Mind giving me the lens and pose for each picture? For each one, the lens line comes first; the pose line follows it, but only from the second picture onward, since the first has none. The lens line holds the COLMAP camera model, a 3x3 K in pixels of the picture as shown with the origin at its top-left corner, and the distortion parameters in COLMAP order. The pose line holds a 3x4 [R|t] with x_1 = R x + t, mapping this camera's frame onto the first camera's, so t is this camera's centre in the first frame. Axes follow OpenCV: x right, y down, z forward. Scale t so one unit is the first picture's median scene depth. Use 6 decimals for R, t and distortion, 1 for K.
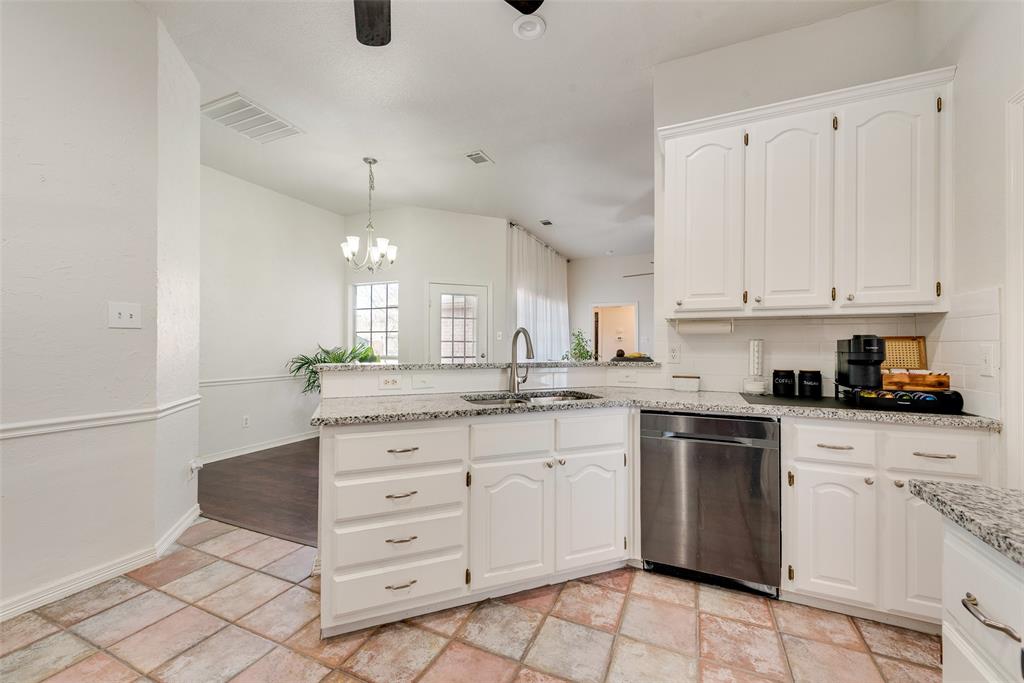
lens RADIAL K [[405.8, 0, 510.8], [0, 405.8, 348.1], [0, 0, 1]] dist [0.006213, -0.000261]
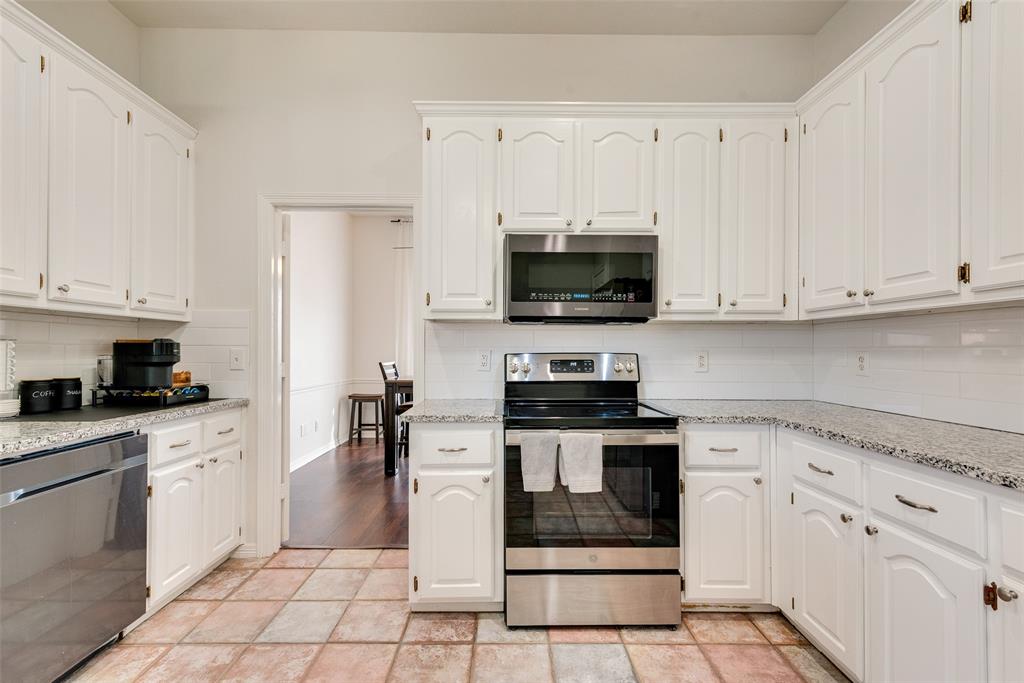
lens RADIAL K [[437.5, 0, 510.0], [0, 437.5, 346.9], [0, 0, 1]] dist [0.012827, -0.000015]
pose [[-0.421453, 0.003723, 0.906842, -0.551820], [-0.000864, 0.999989, -0.004507, -0.006363], [-0.906850, -0.002683, -0.421446, 0.630438]]
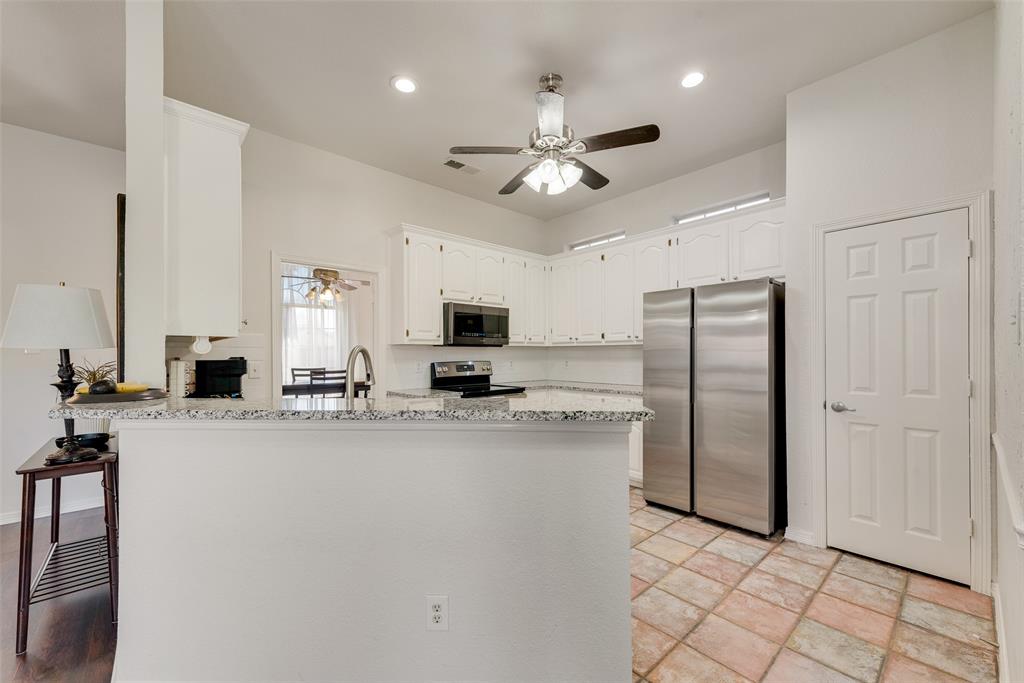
lens RADIAL K [[405.8, 0, 510.8], [0, 405.8, 348.1], [0, 0, 1]] dist [0.006213, -0.000261]
pose [[-0.917014, 0.004392, 0.398831, -0.627048], [0.001577, 0.999971, -0.007386, -0.051041], [-0.398852, -0.006144, -0.916995, 1.890625]]
